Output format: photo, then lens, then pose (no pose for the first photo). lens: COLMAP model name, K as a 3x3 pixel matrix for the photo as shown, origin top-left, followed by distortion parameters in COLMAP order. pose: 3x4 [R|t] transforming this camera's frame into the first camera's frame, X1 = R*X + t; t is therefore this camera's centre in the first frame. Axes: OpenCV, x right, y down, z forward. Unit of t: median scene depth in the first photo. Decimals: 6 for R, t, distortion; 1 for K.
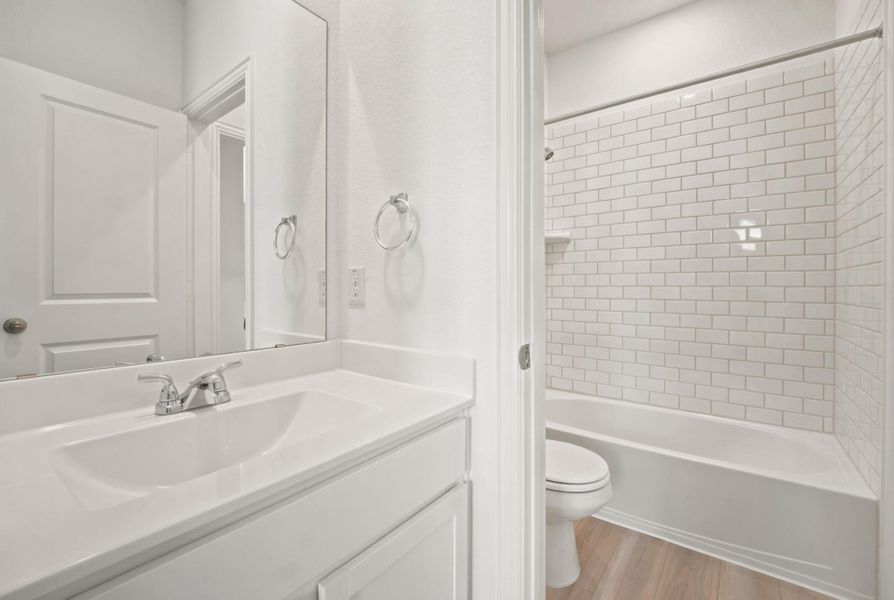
lens RADIAL K [[386.2, 0, 442.6], [0, 386.2, 288.3], [0, 0, 1]] dist [-0.013178, -0.001414]
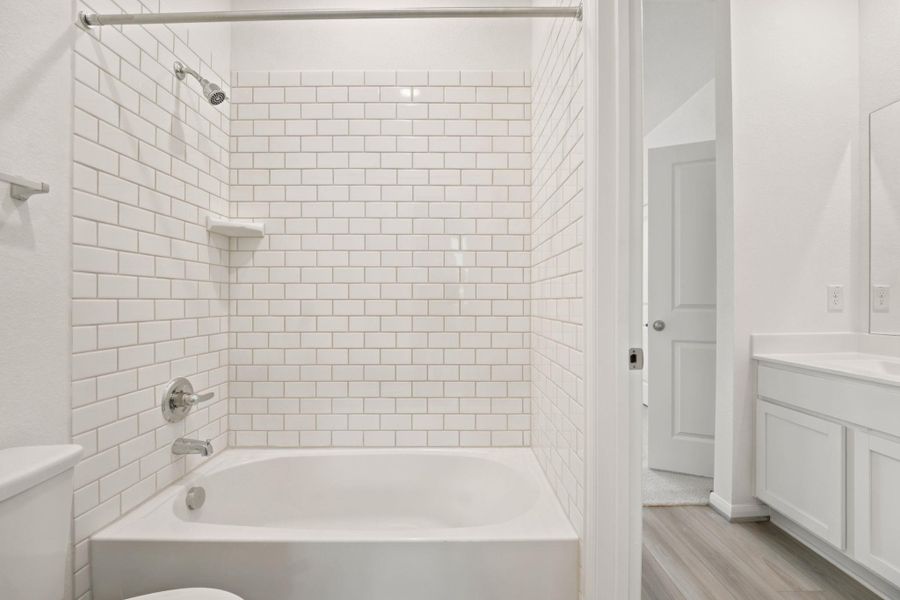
lens RADIAL K [[365.8, 0, 452.0], [0, 365.8, 301.3], [0, 0, 1]] dist [-0.018790, -0.000747]
pose [[0.800911, -0.000369, 0.598783, 0.283424], [0.003471, 0.999986, -0.004027, 0.003004], [-0.598773, 0.005303, 0.800901, 0.346468]]
